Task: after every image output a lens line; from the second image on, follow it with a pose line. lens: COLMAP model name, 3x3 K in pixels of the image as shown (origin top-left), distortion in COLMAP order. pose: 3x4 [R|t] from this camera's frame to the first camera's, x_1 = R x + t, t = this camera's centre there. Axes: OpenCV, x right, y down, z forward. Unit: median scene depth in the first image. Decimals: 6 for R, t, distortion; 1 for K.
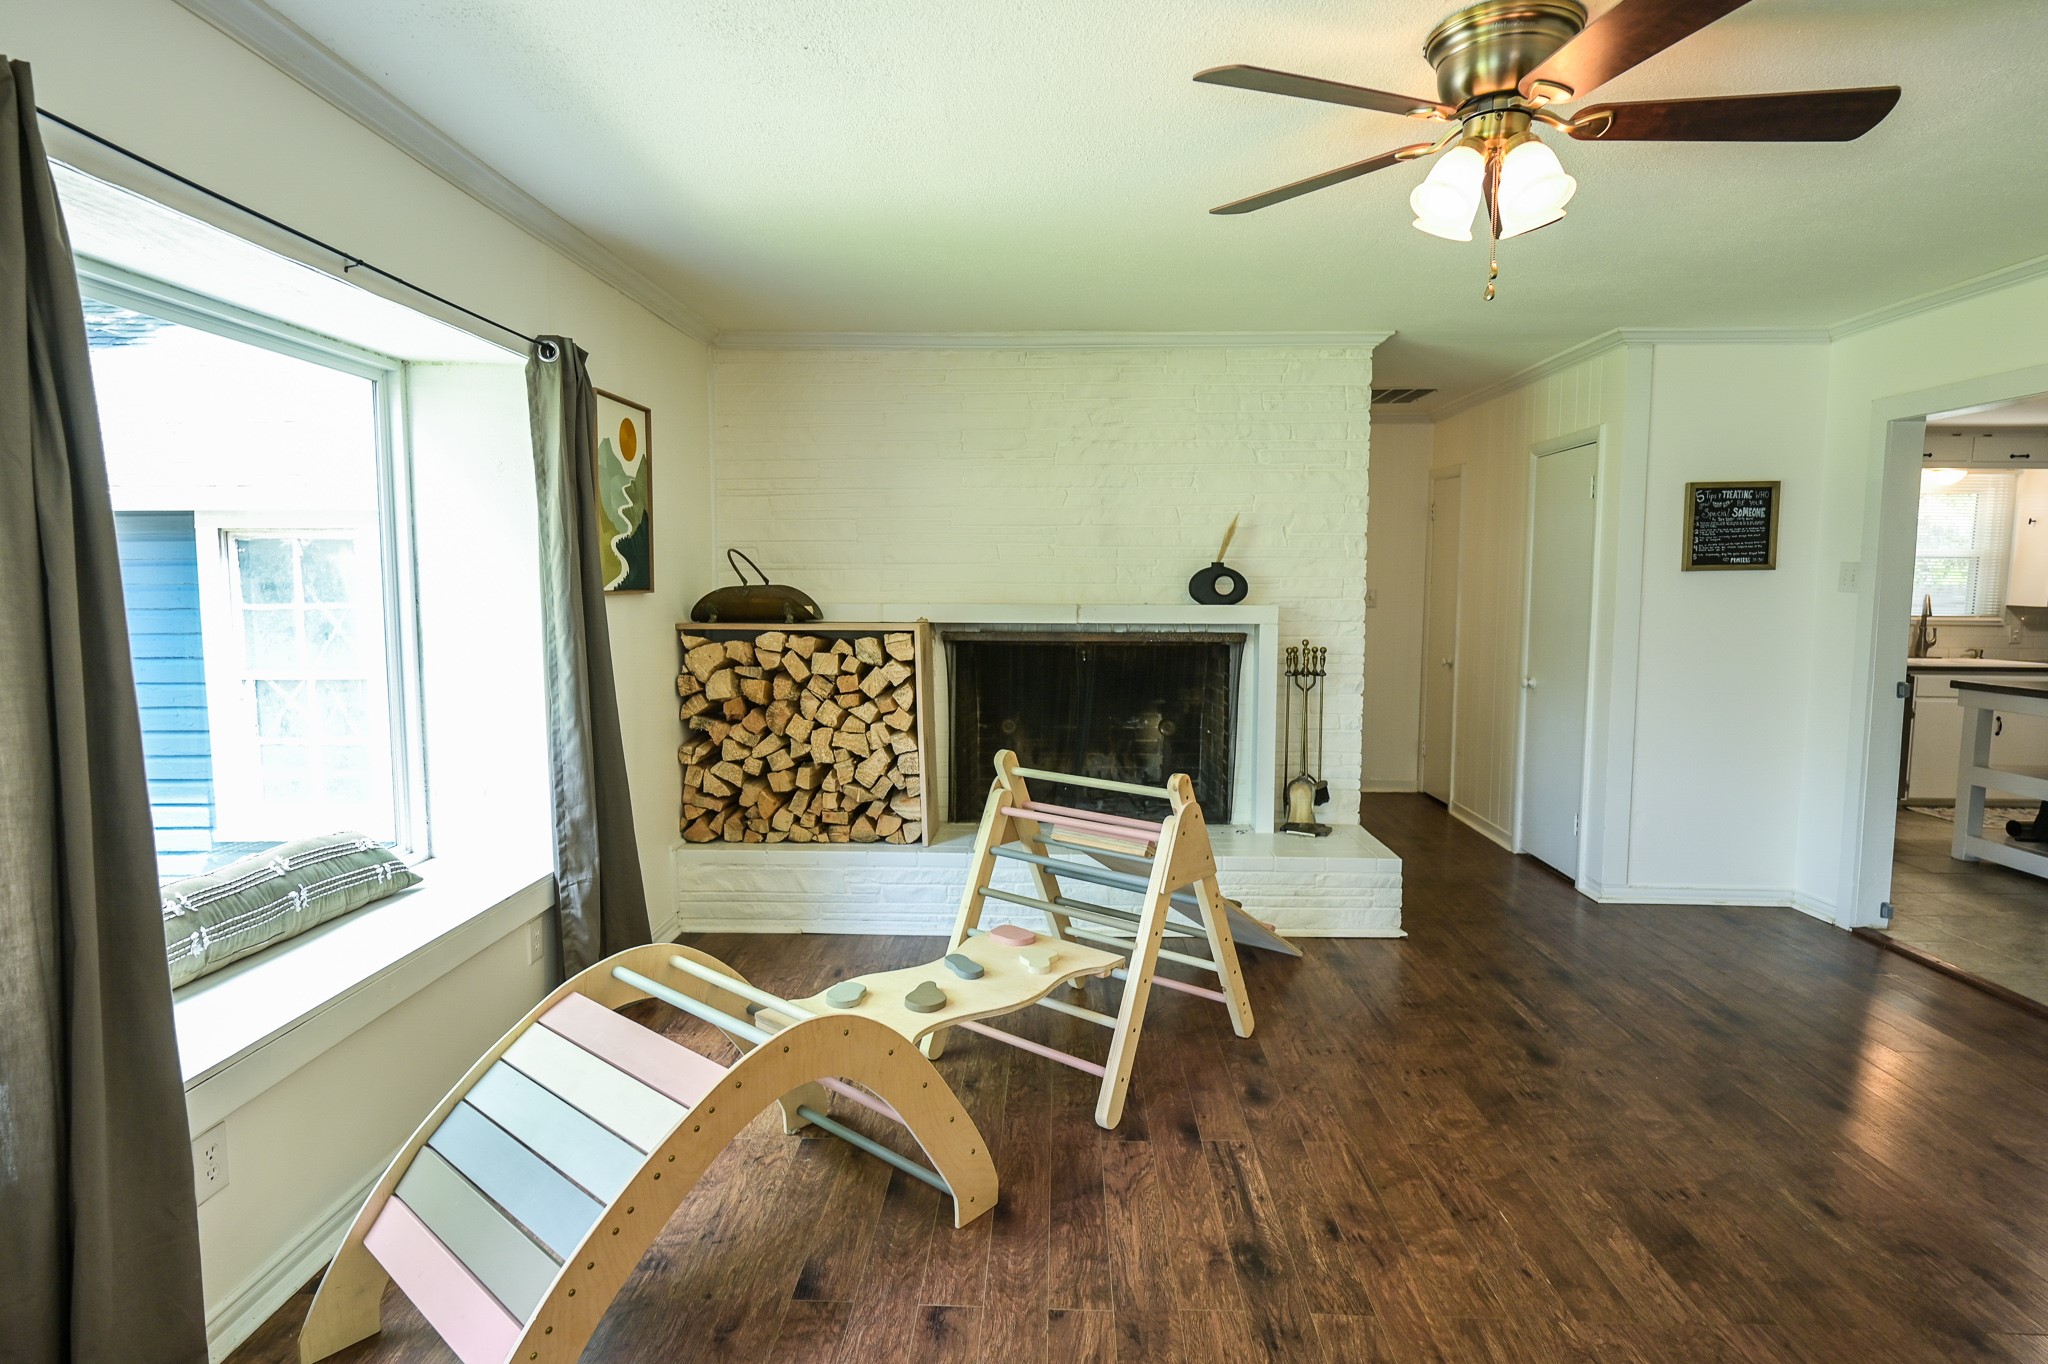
lens RADIAL K [[1044.3, 0, 1018.1], [0, 1044.3, 678.2], [0, 0, 1]] dist [-0.006543, 0.002751]
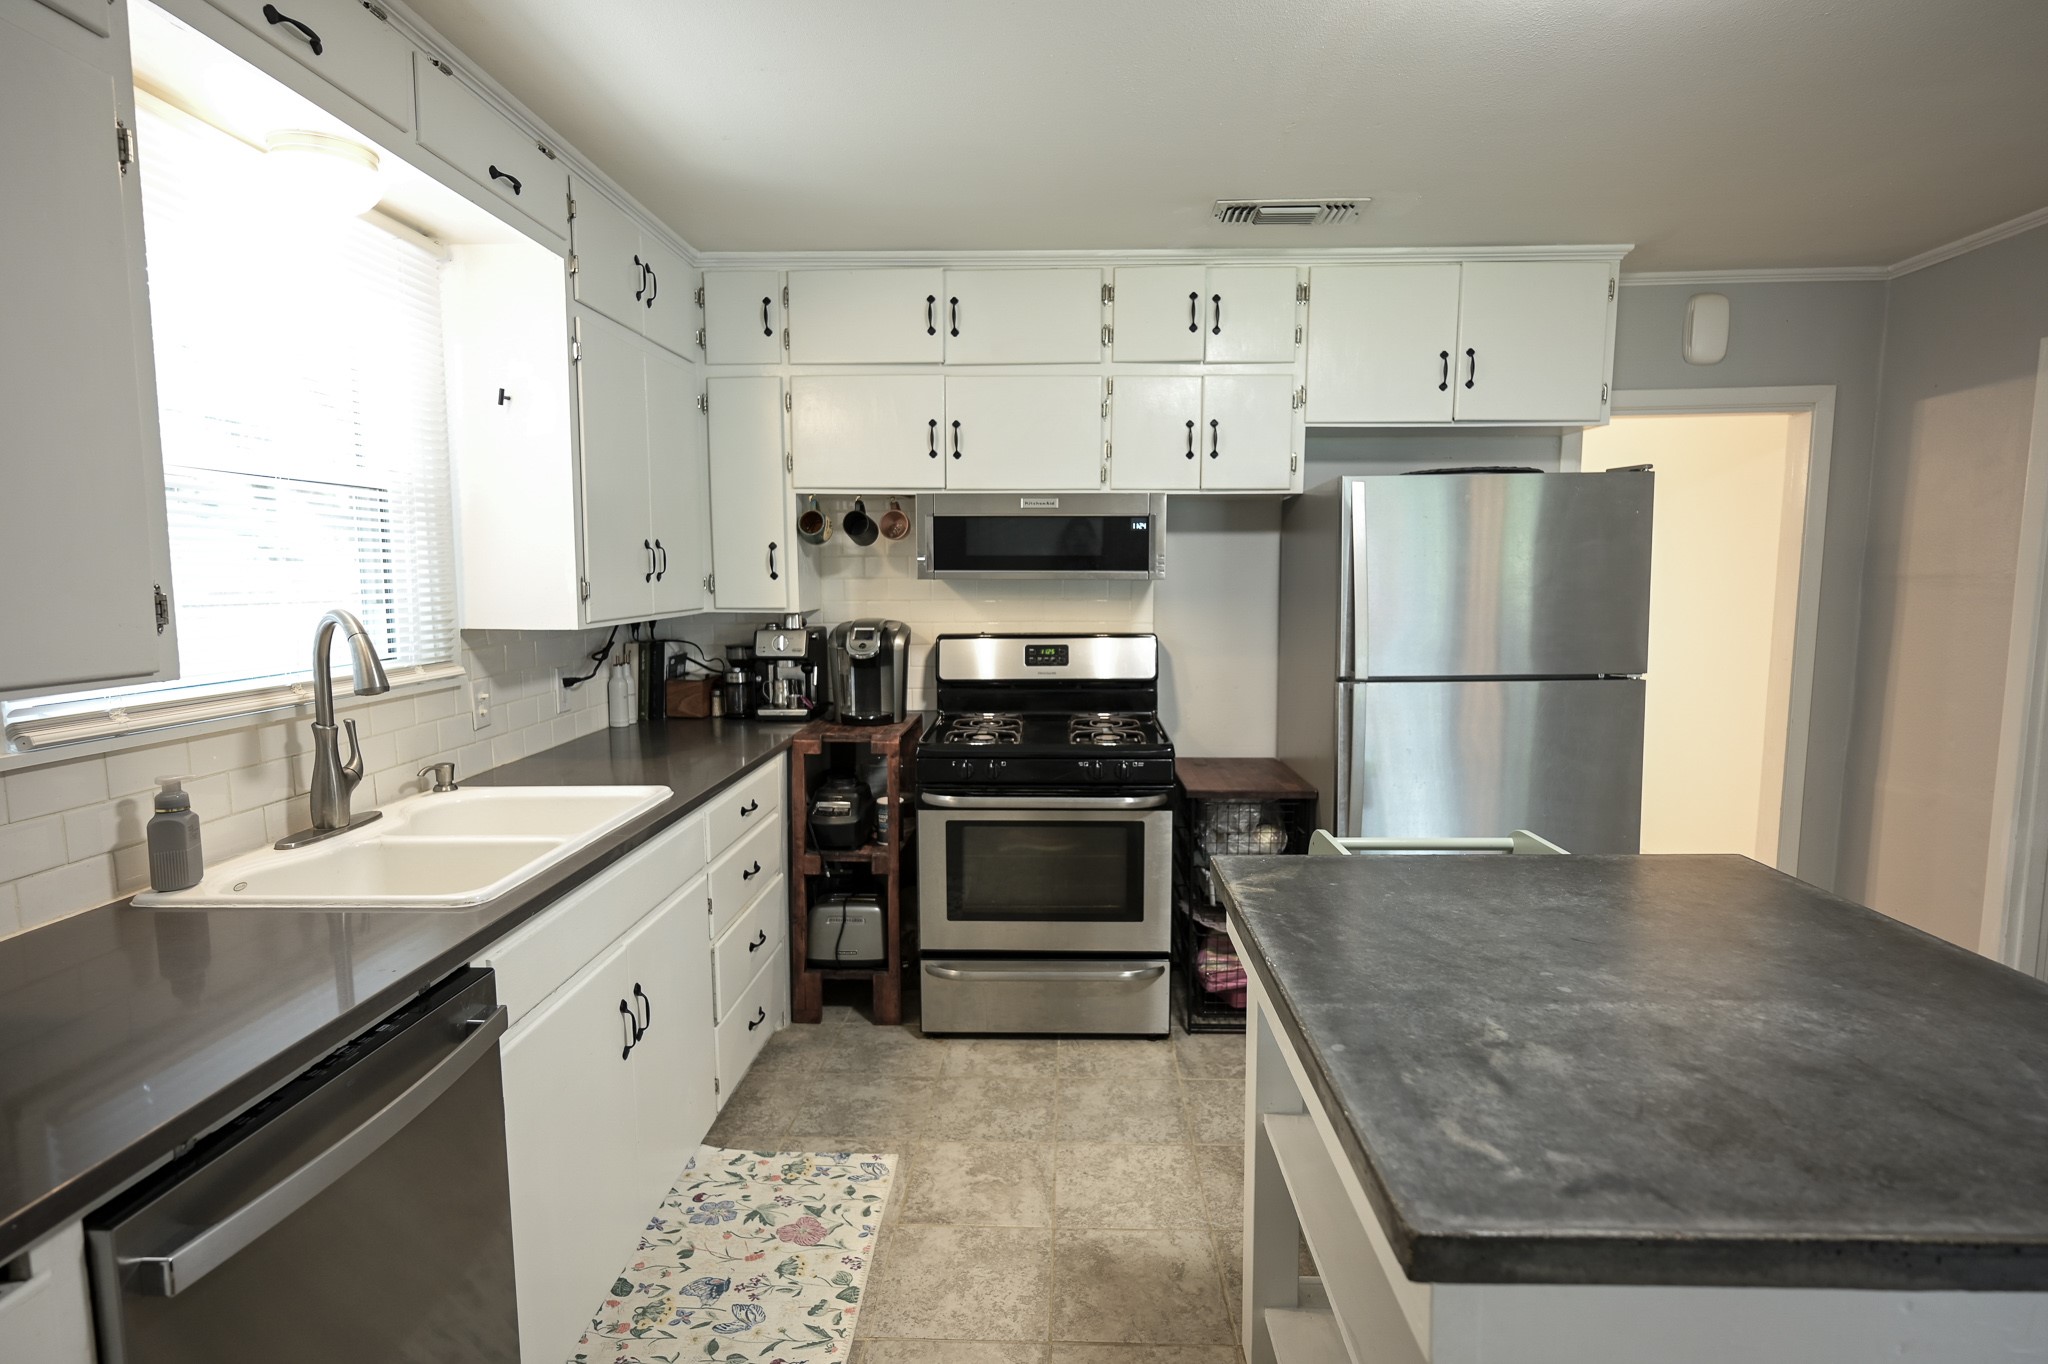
lens RADIAL K [[1044.3, 0, 1023.4], [0, 1044.3, 681.8], [0, 0, 1]] dist [-0.006543, 0.002751]
pose [[-0.013882, -0.107431, 0.994116, 0.585853], [0.094255, 0.989644, 0.108264, -0.072564], [-0.995451, 0.095204, -0.003612, 0.810172]]
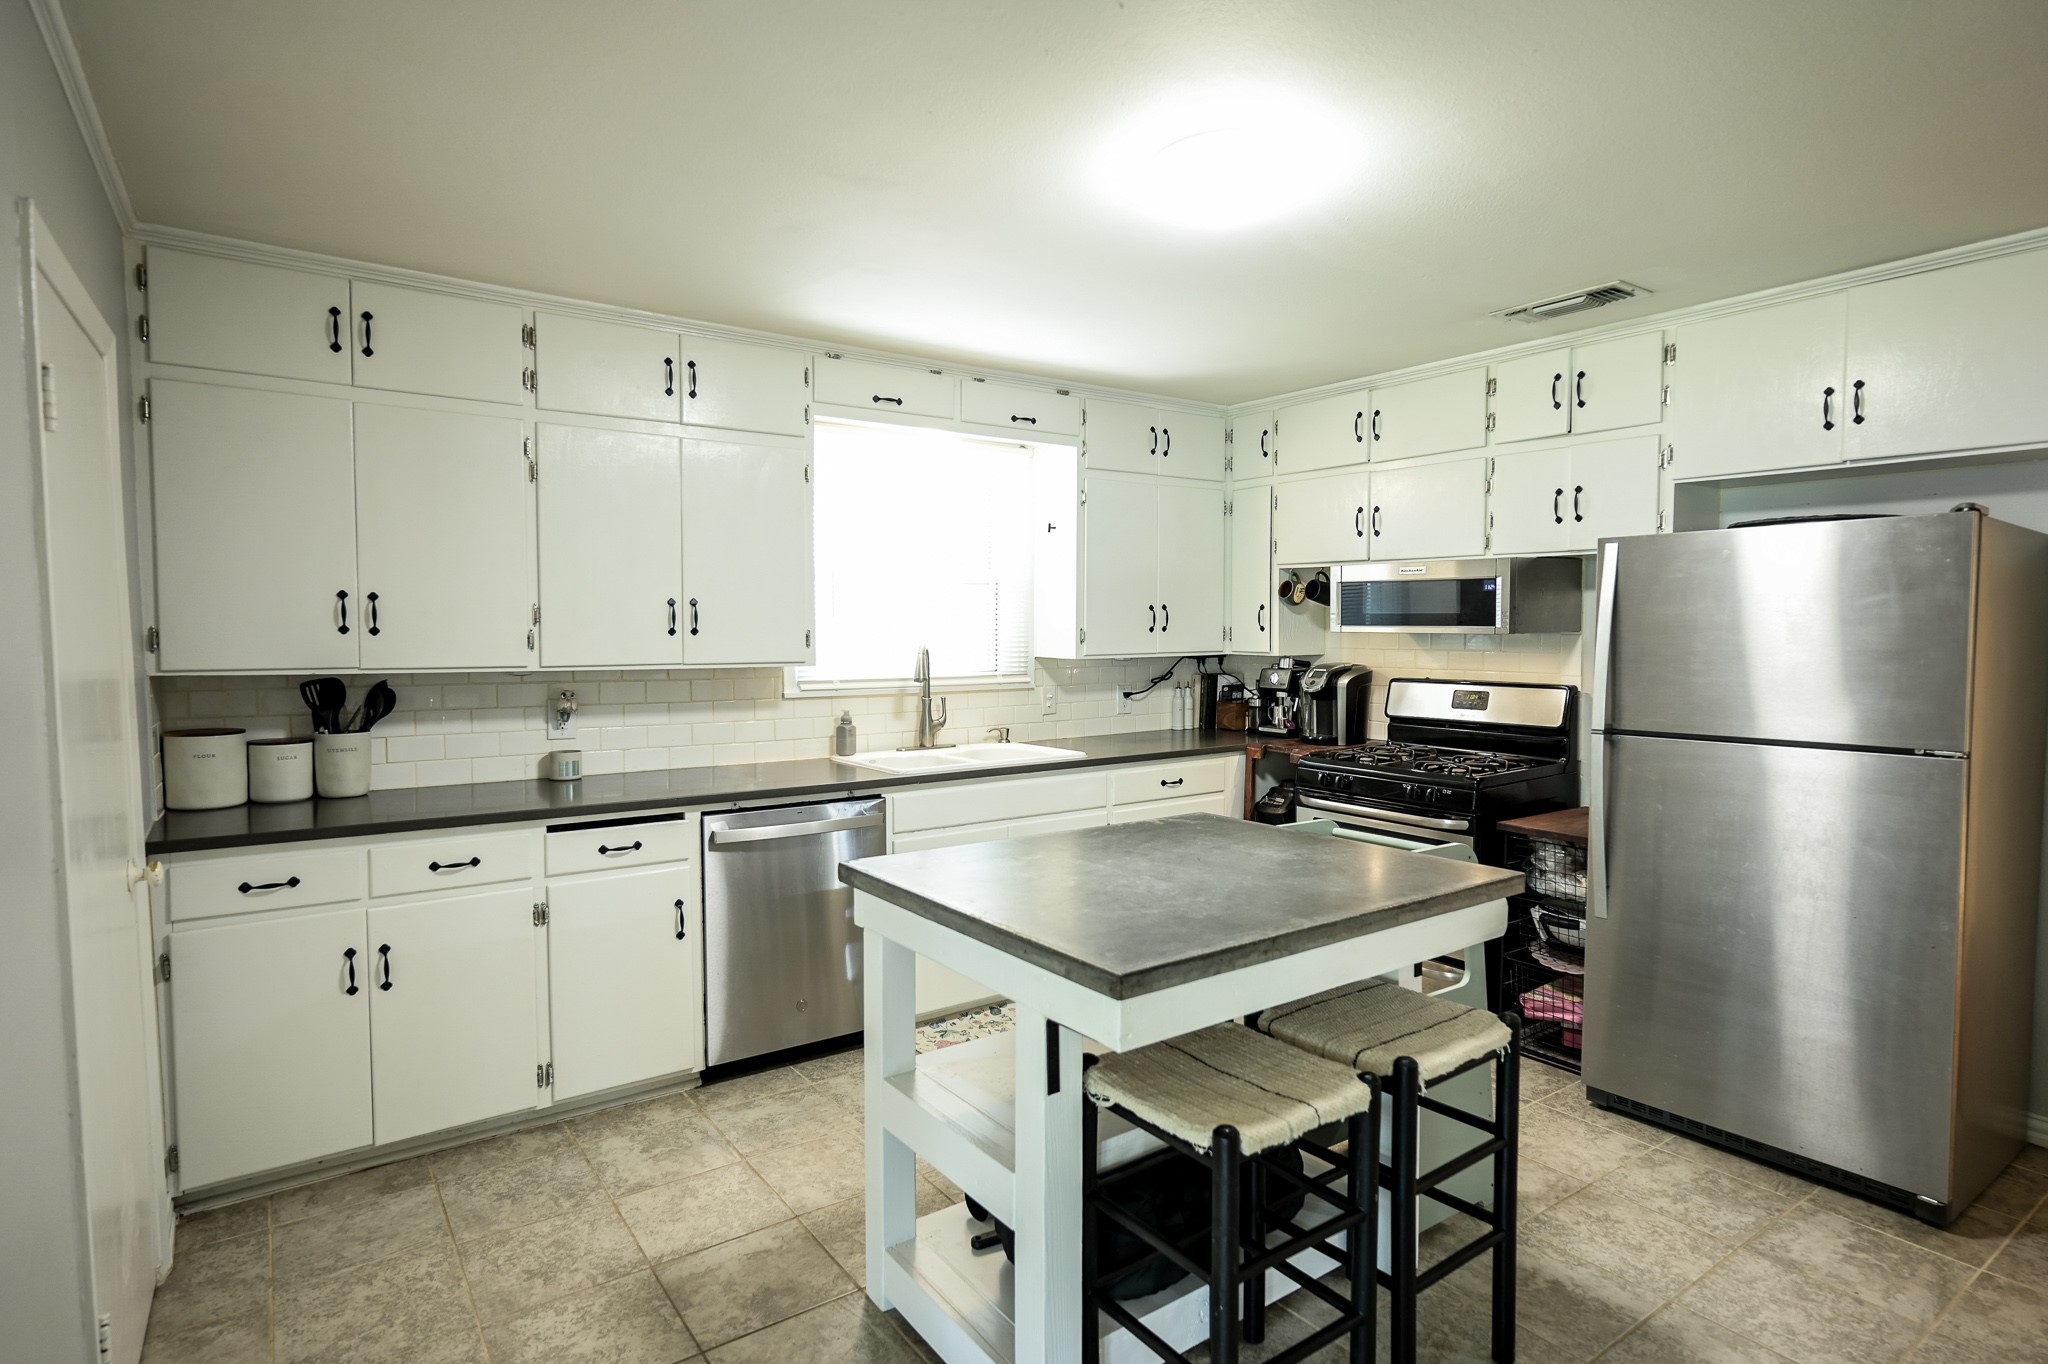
lens RADIAL K [[1044.3, 0, 1022.1], [0, 1044.3, 679.9], [0, 0, 1]] dist [-0.006543, 0.002751]
pose [[0.782156, -0.034840, 0.622108, 0.540302], [0.058458, 0.998135, -0.017598, -0.044672], [-0.620334, 0.050132, 0.782734, 0.498767]]
